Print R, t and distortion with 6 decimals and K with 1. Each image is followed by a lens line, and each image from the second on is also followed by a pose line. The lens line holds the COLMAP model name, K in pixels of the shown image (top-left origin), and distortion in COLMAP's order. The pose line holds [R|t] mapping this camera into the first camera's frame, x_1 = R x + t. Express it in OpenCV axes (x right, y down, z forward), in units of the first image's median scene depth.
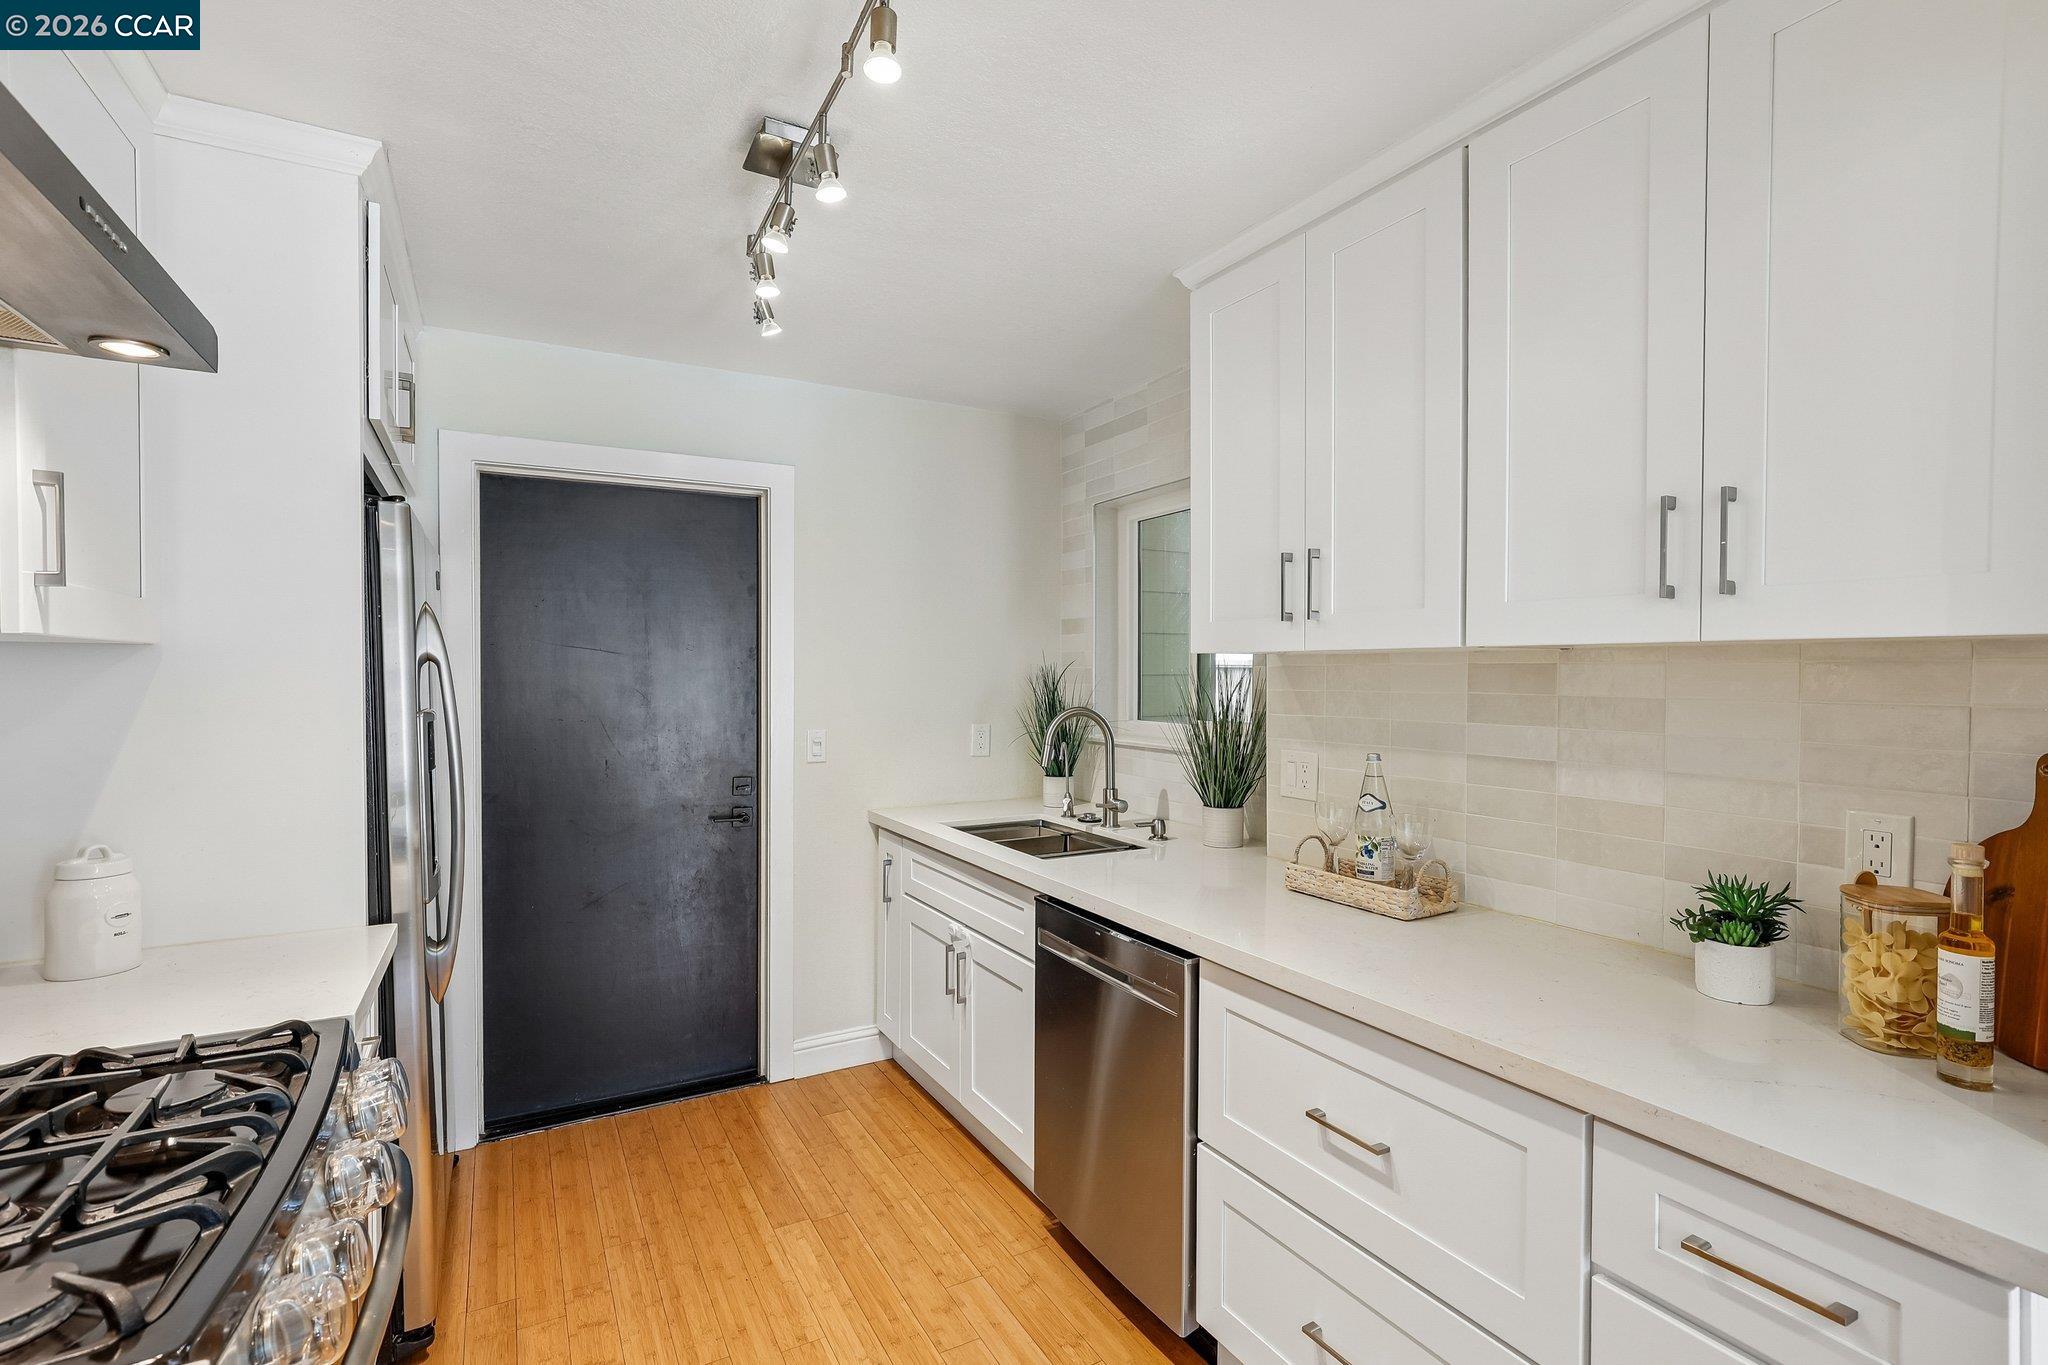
lens RADIAL K [[937.0, 0, 1024.0], [0, 937.0, 682.5], [0, 0, 1]] dist [-0.005337, 0.000560]
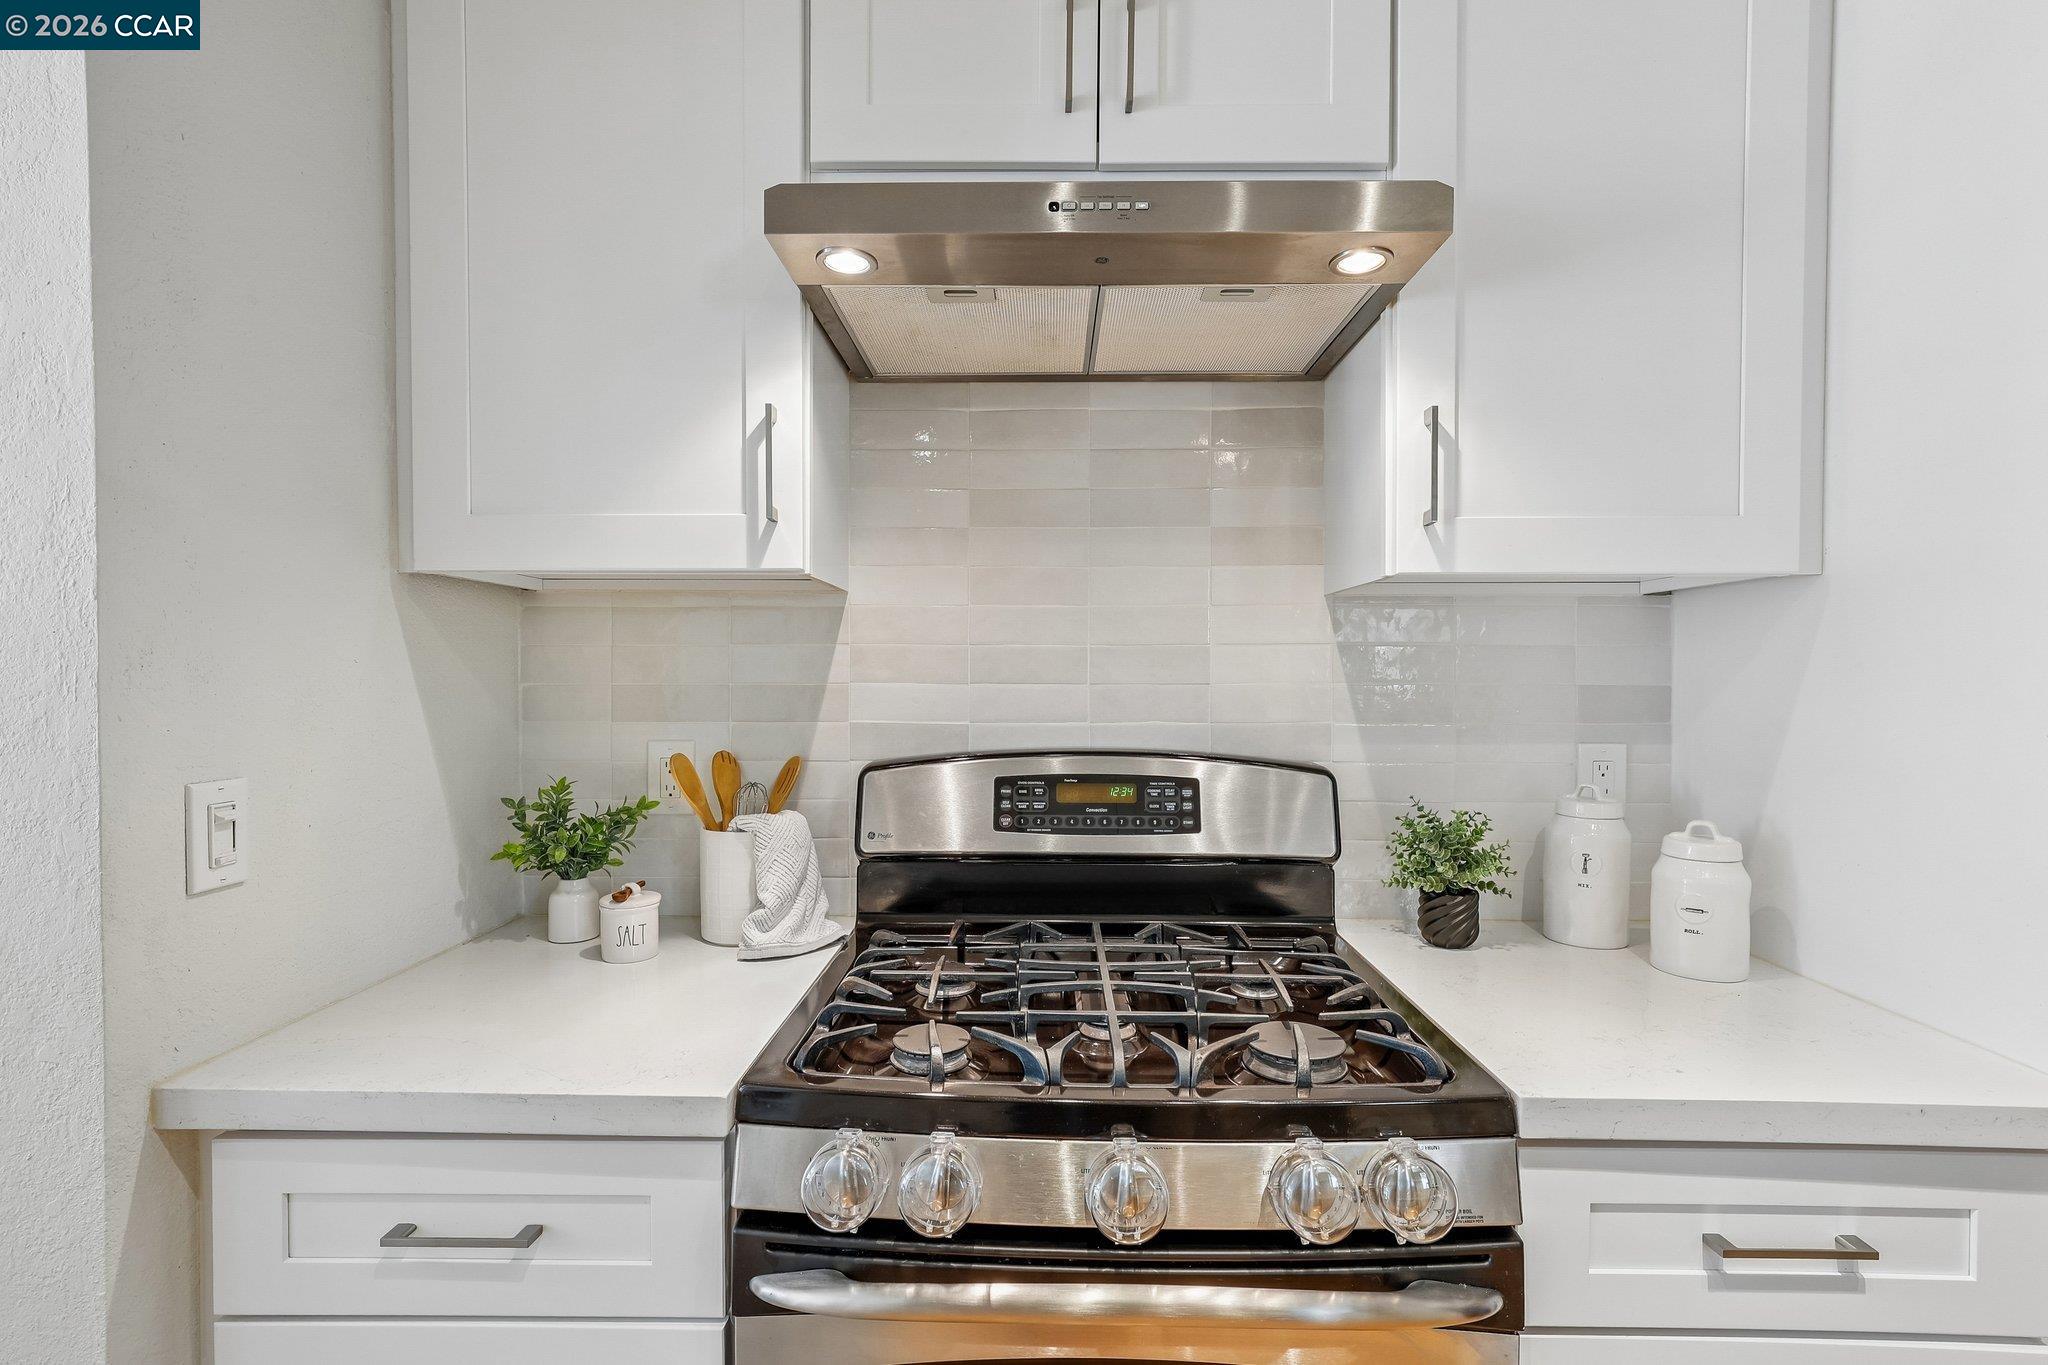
lens RADIAL K [[945.4, 0, 1025.4], [0, 945.4, 696.1], [0, 0, 1]] dist [-0.000782, 0.000600]
pose [[-0.499950, 0.004788, -0.866041, 0.025016], [-0.011080, 0.999868, 0.011925, 0.040075], [0.865983, 0.015558, -0.499831, 0.605069]]
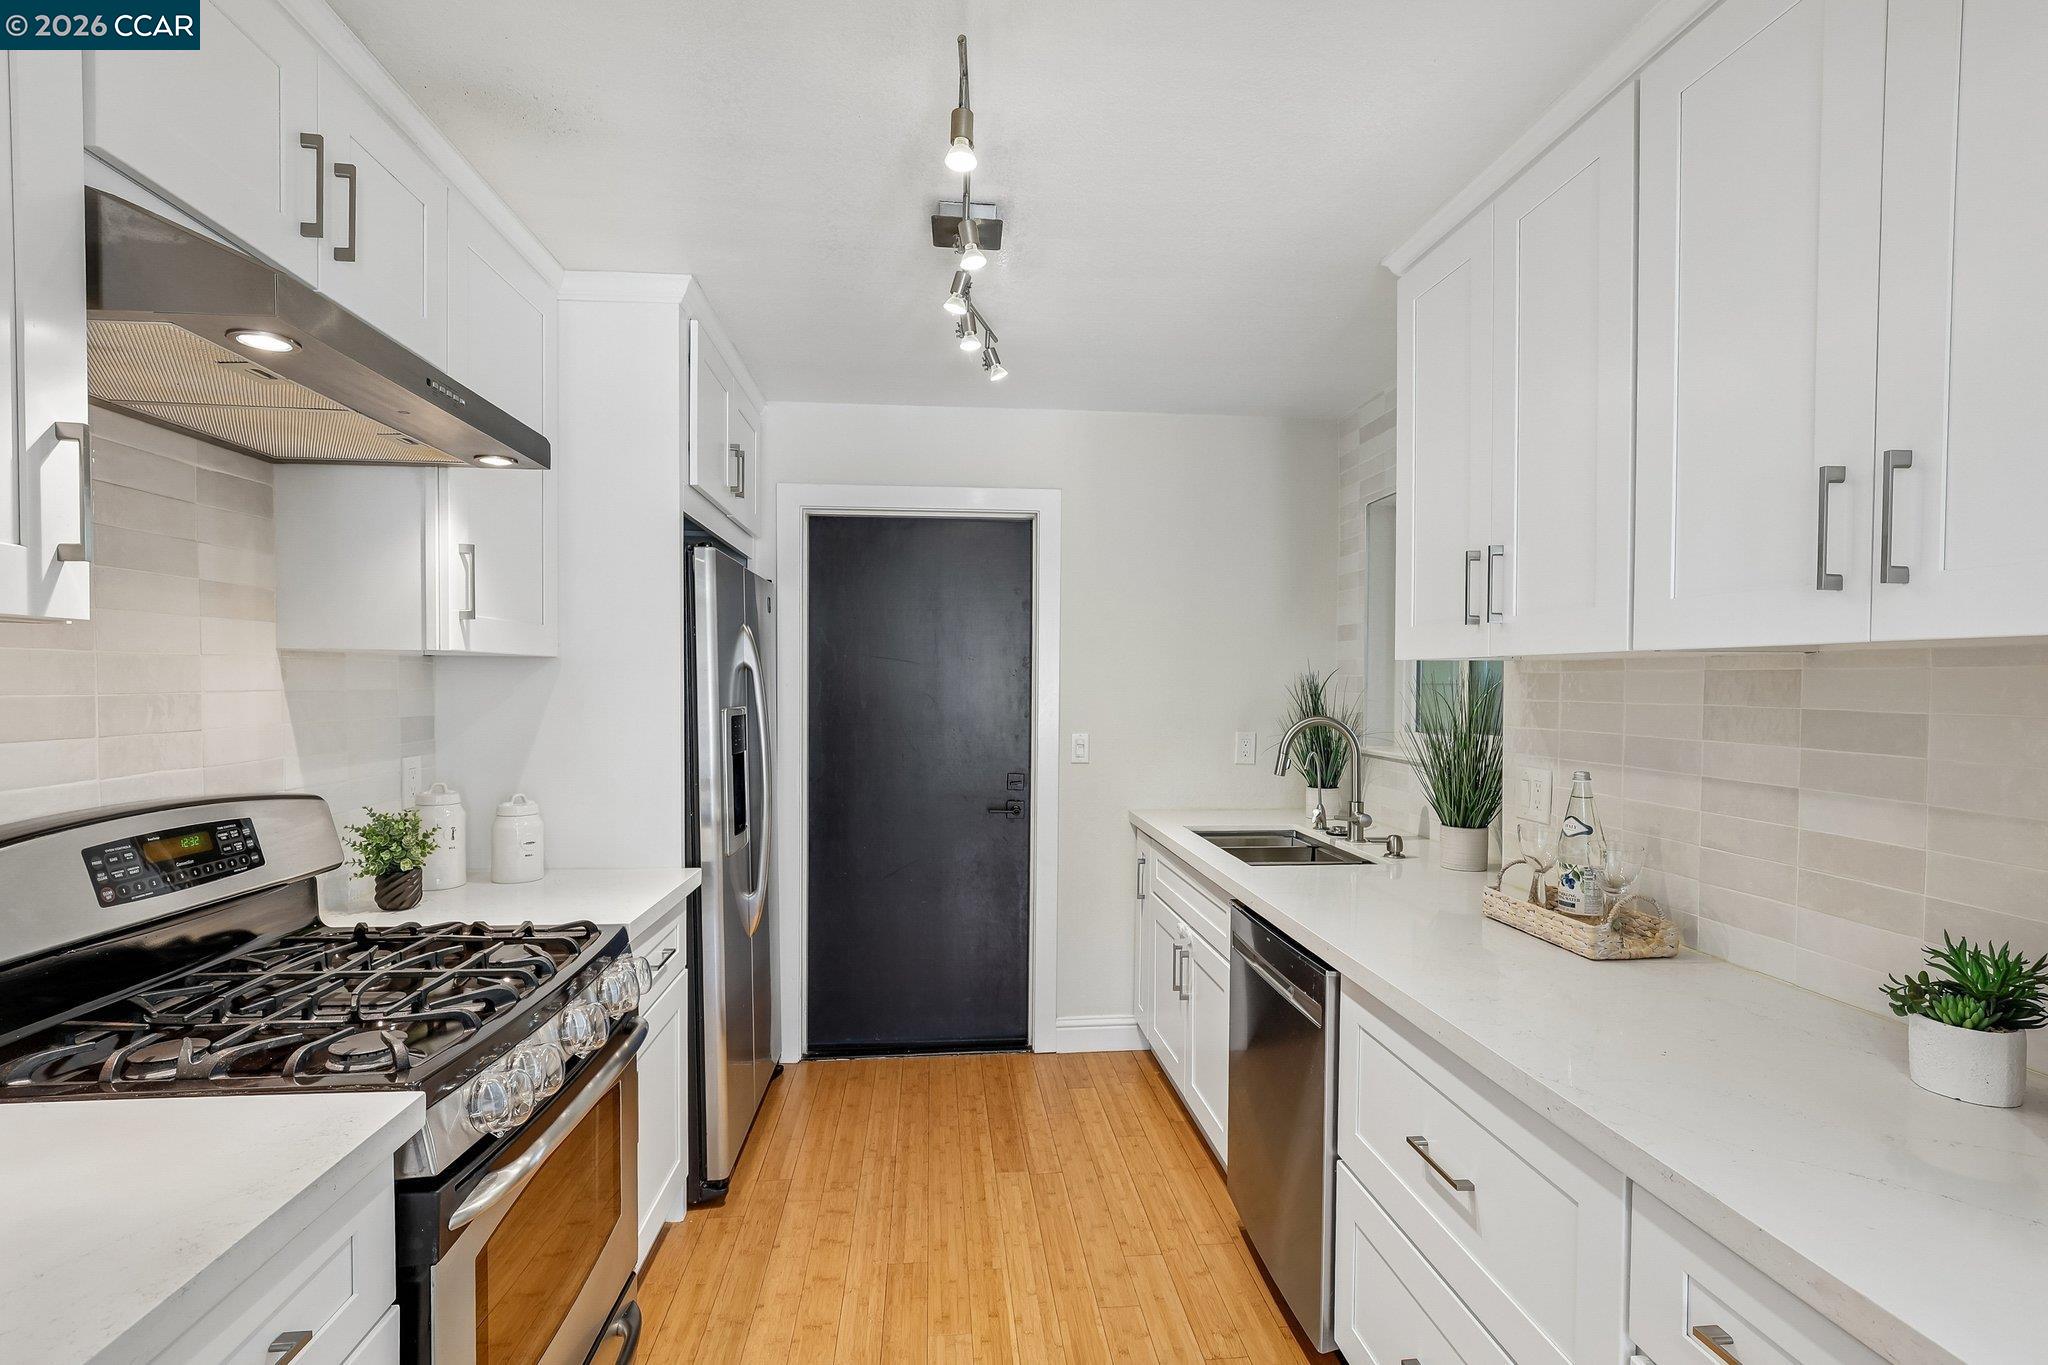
lens RADIAL K [[945.4, 0, 1025.4], [0, 945.4, 696.1], [0, 0, 1]] dist [-0.000782, 0.000600]
pose [[0.916970, 0.010627, -0.398815, 0.220699], [-0.008747, 0.999940, 0.006532, 0.002472], [0.398860, -0.002501, 0.917008, -0.030255]]
